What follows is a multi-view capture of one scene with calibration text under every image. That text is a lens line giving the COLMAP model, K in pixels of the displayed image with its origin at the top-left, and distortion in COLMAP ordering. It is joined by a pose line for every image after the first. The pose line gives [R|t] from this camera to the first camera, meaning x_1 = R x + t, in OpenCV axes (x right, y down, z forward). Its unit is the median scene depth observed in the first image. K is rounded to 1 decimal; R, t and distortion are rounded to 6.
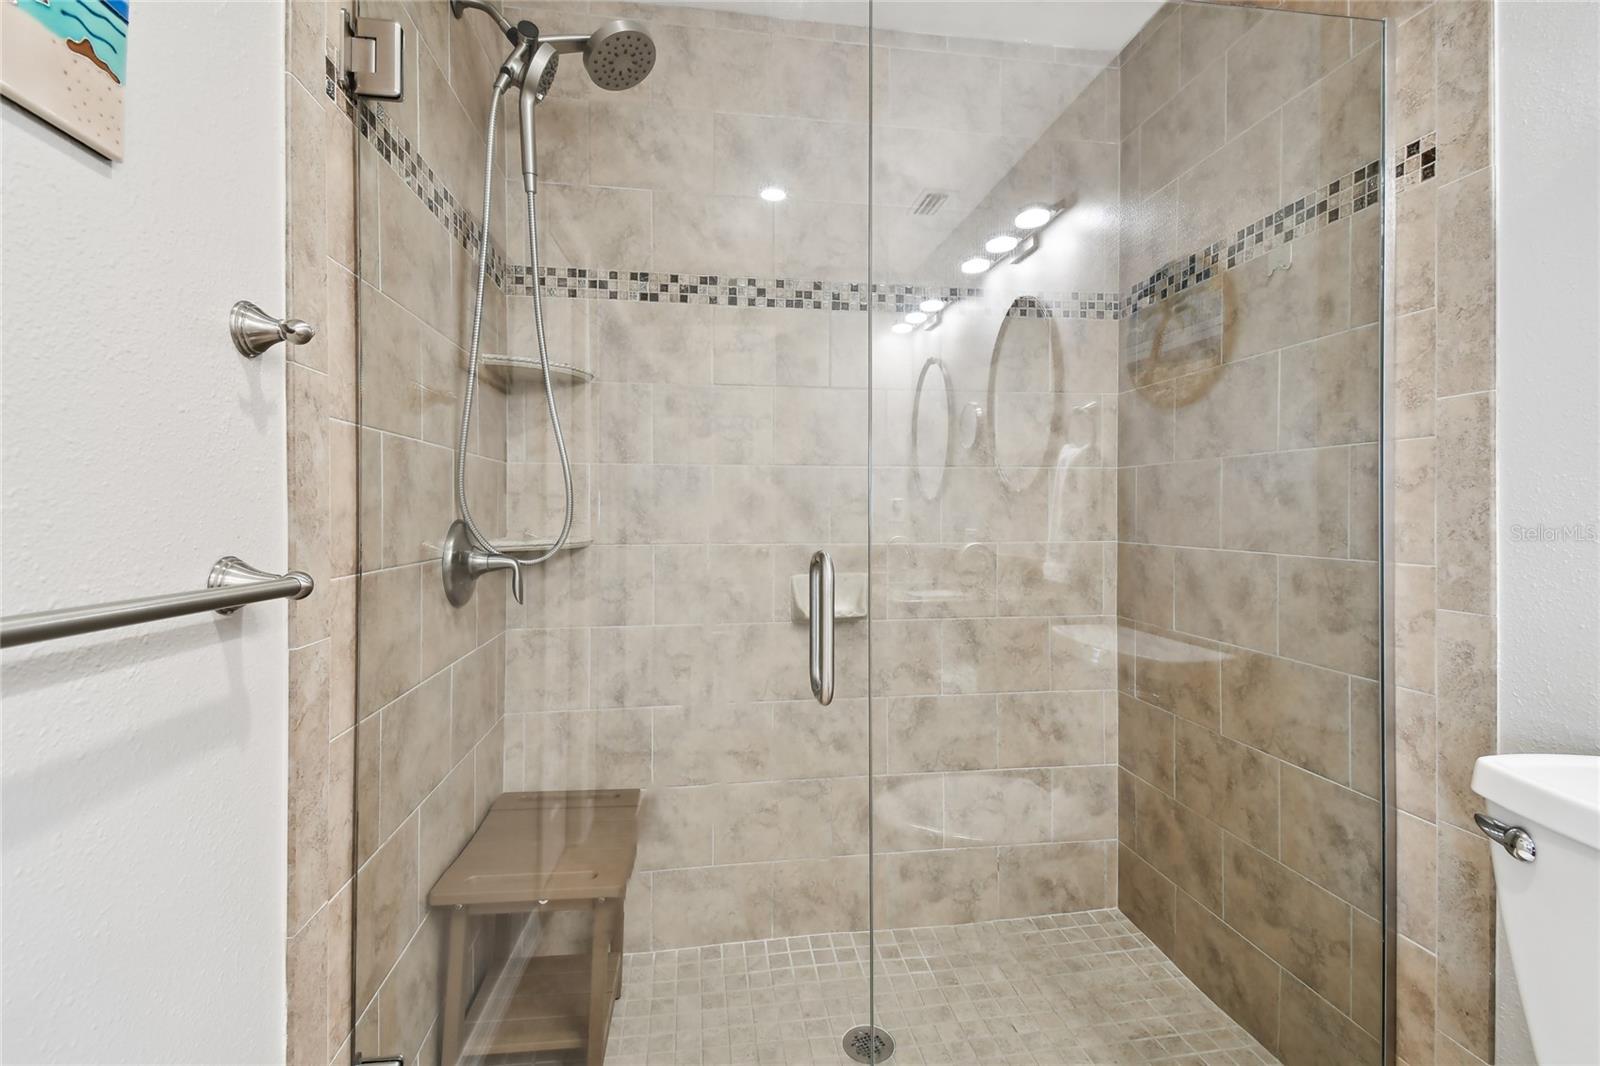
lens RADIAL K [[709.4, 0, 799.8], [0, 709.4, 525.4], [0, 0, 1]] dist [0.049411, -0.024542]
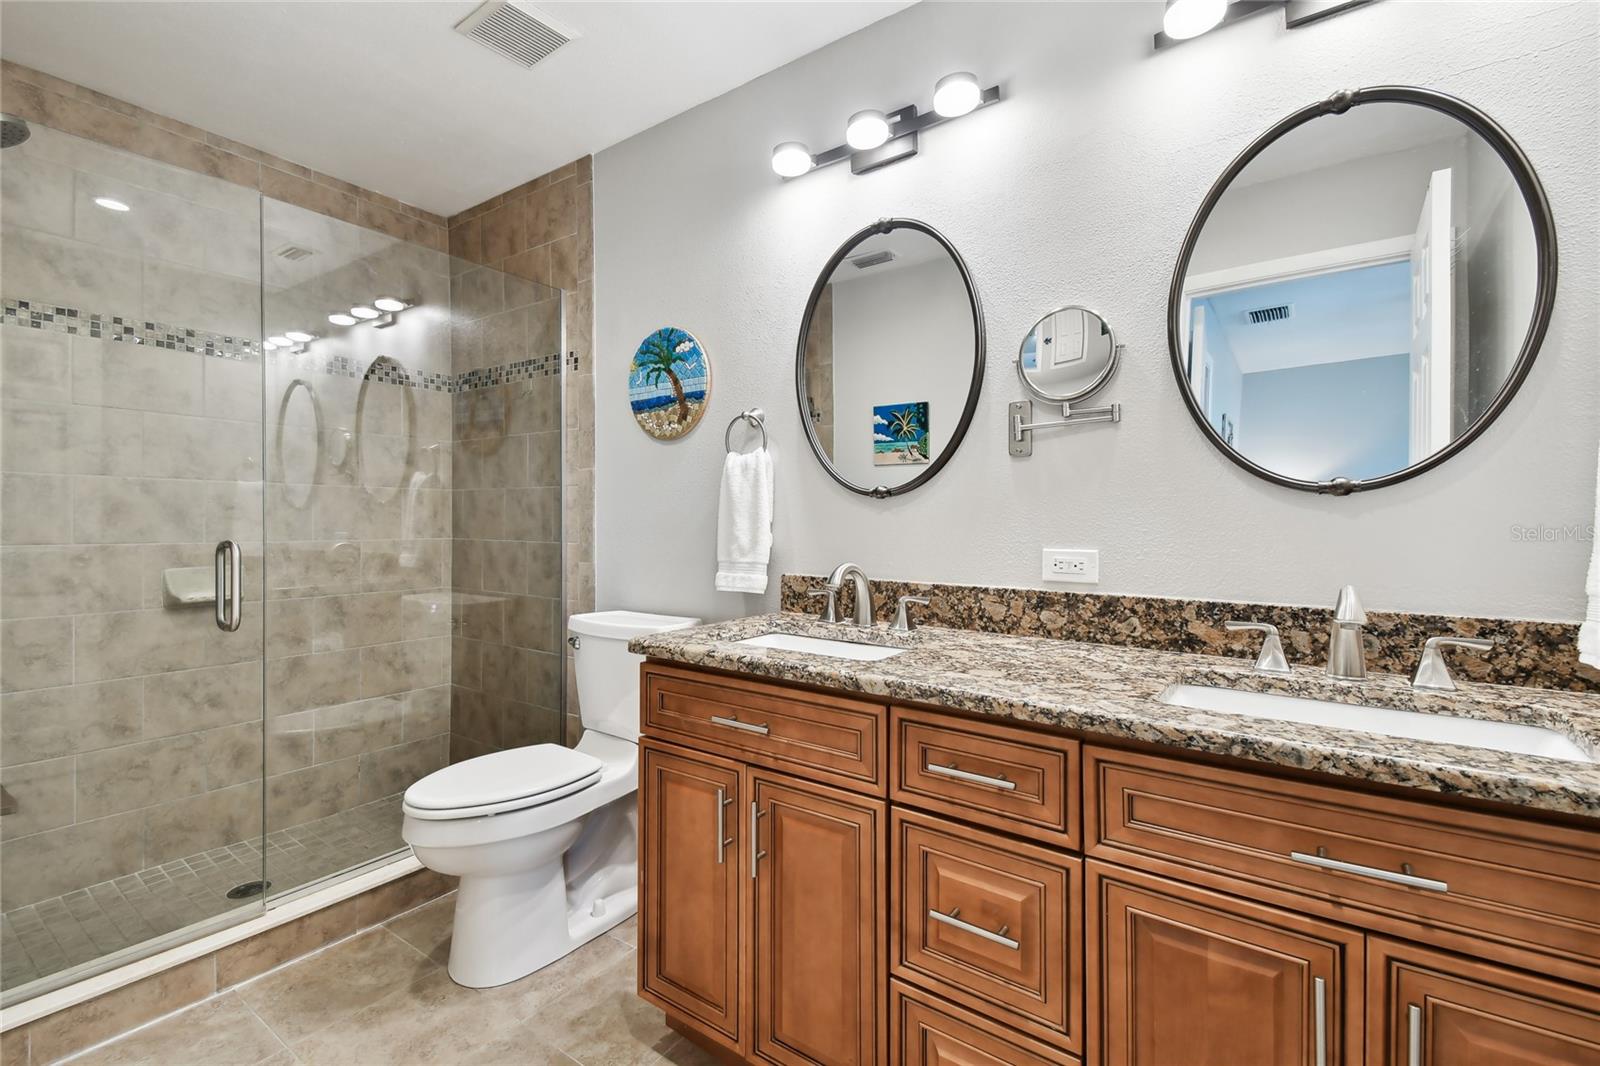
lens RADIAL K [[709.4, 0, 799.8], [0, 709.4, 525.4], [0, 0, 1]] dist [0.049411, -0.024542]
pose [[0.697551, 0.001012, 0.716534, -0.141470], [0.008150, 0.999923, -0.009346, 0.016031], [-0.716488, 0.012359, 0.697489, -0.635051]]
